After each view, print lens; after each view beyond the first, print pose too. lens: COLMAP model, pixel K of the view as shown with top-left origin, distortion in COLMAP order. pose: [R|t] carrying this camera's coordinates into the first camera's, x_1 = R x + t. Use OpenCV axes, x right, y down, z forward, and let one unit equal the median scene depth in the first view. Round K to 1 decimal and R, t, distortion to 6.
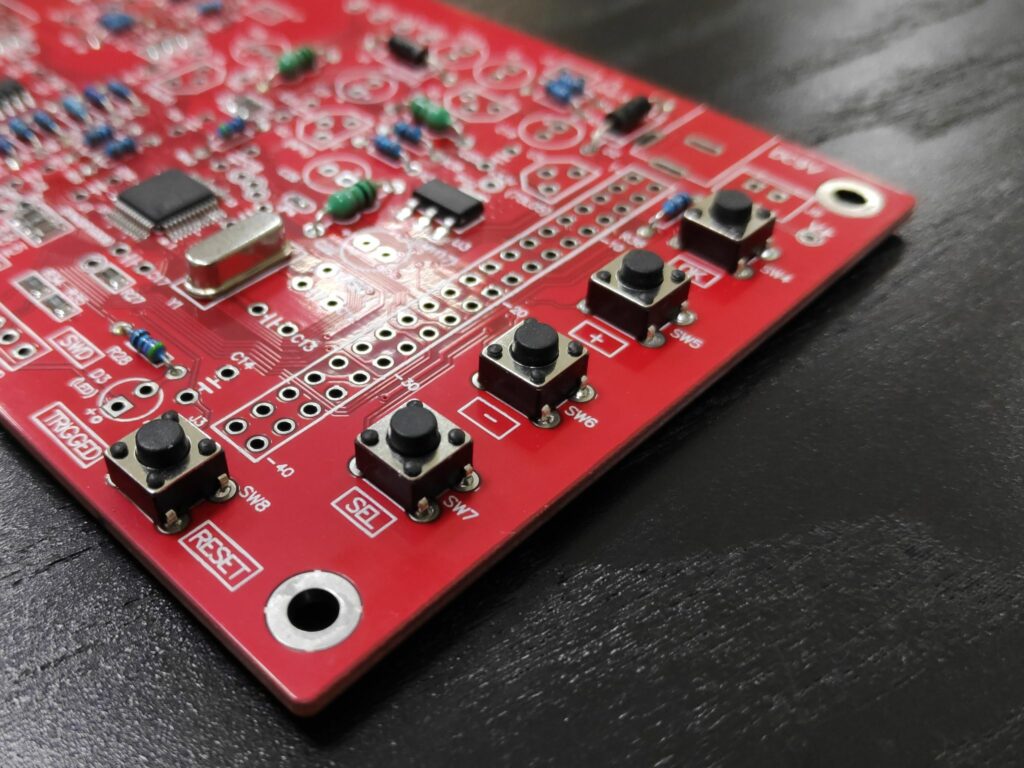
lens RADIAL K [[1068.6, 0, 405.6], [0, 1068.6, 384.3], [0, 0, 1]] dist [0.161139, -0.846134]
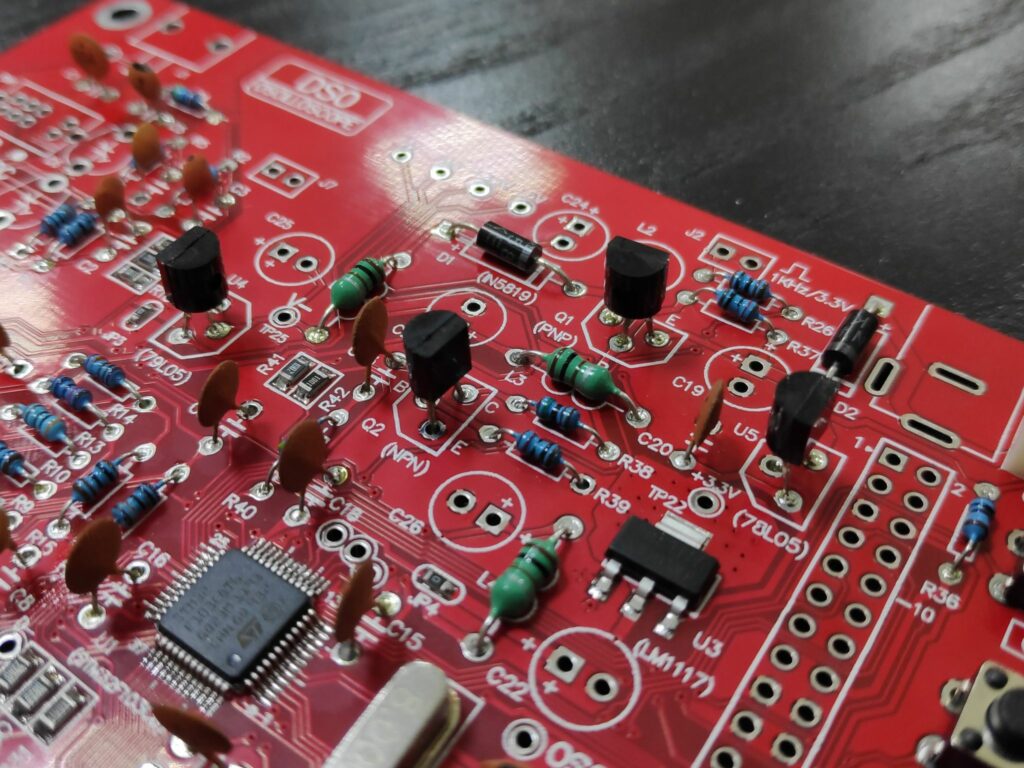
lens RADIAL K [[1078.1, 0, 494.2], [0, 1078.1, 338.0], [0, 0, 1]] dist [0.123931, -0.544020]
pose [[0.981438, -0.131392, 0.139695, -0.140688], [0.122054, 0.989800, 0.073471, -0.369027], [-0.147923, -0.055056, 0.987465, 0.352108]]
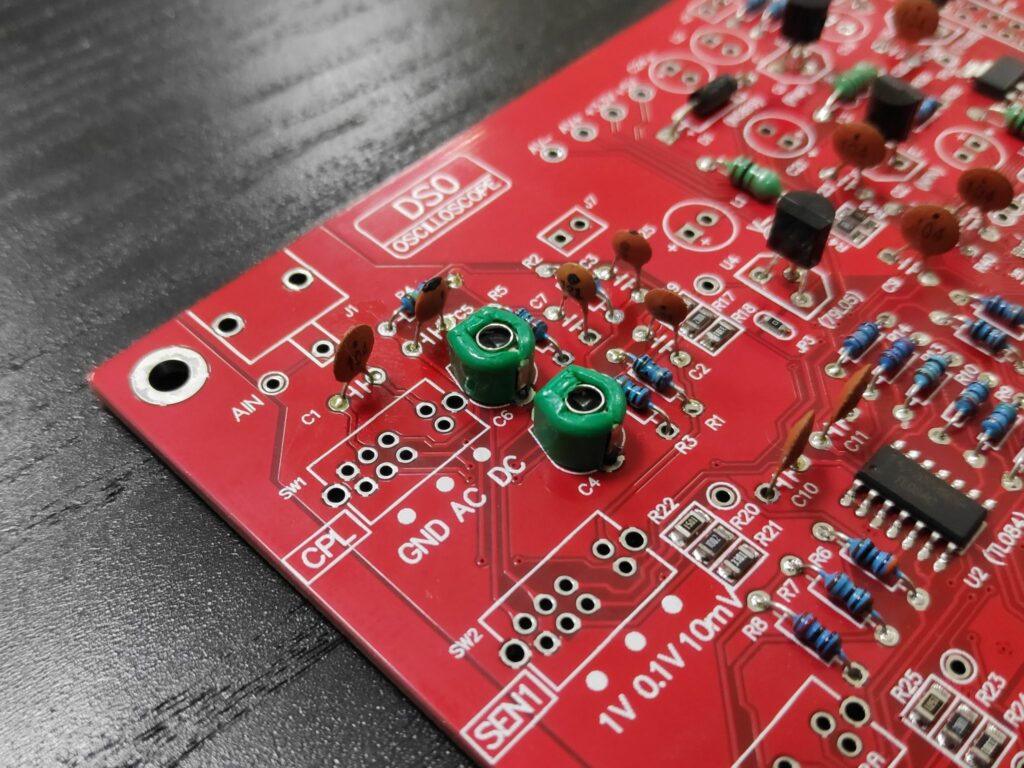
lens RADIAL K [[1067.1, 0, 449.0], [0, 1067.1, 446.3], [0, 0, 1]] dist [0.089505, -0.374794]
pose [[-0.013521, -0.784017, 0.620592, -0.901840], [0.684583, 0.445117, 0.577249, -0.996522], [-0.728809, 0.432652, 0.530707, 1.001810]]
